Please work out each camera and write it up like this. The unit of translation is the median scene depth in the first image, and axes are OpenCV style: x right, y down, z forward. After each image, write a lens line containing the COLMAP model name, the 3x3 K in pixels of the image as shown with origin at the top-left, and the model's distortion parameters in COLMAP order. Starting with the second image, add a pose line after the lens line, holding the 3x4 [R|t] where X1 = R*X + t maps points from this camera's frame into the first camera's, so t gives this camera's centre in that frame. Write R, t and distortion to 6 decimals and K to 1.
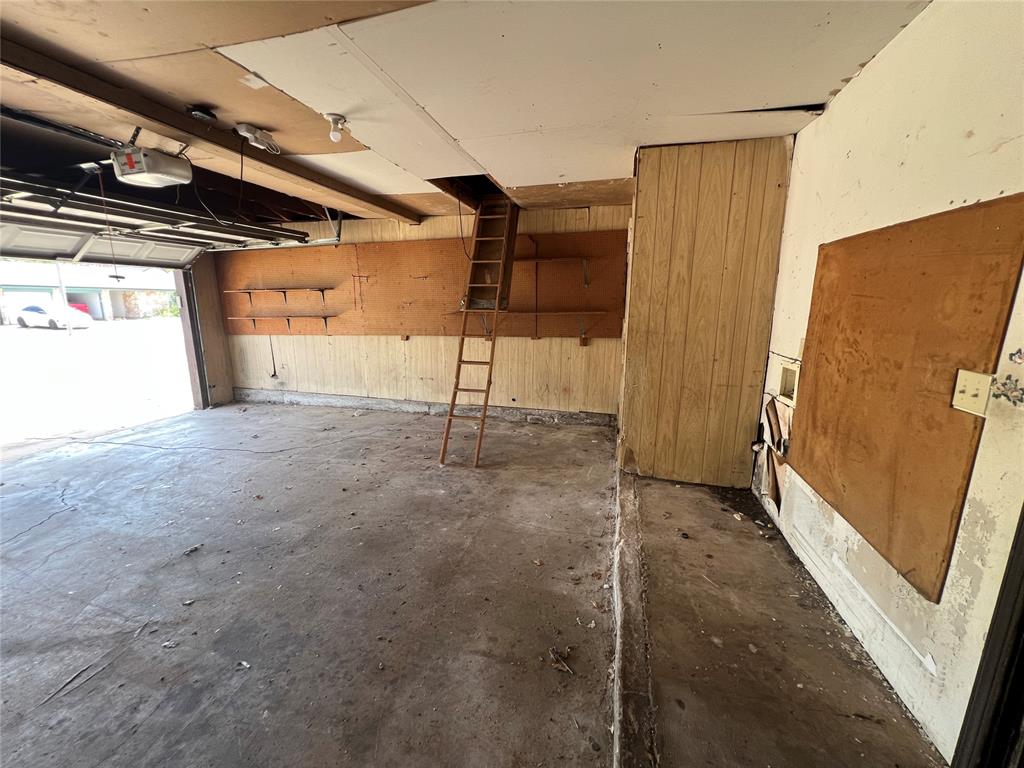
lens RADIAL K [[412.5, 0, 506.4], [0, 412.5, 385.2], [0, 0, 1]] dist [0.000736, -0.000005]
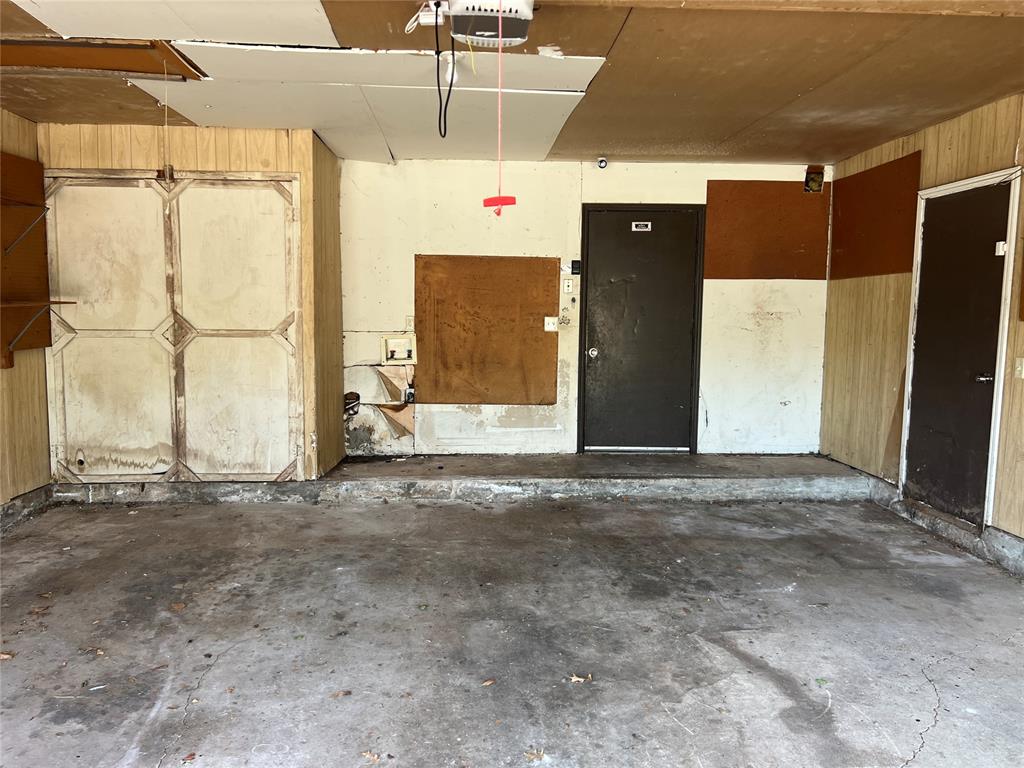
lens RADIAL K [[828.8, 0, 510.9], [0, 828.8, 385.8], [0, 0, 1]] dist [0.089072, -0.097934]
pose [[-0.339700, -0.089458, 0.936270, -1.588525], [0.180332, 0.970803, 0.158186, -0.199607], [-0.923084, 0.222575, -0.313650, 1.197535]]
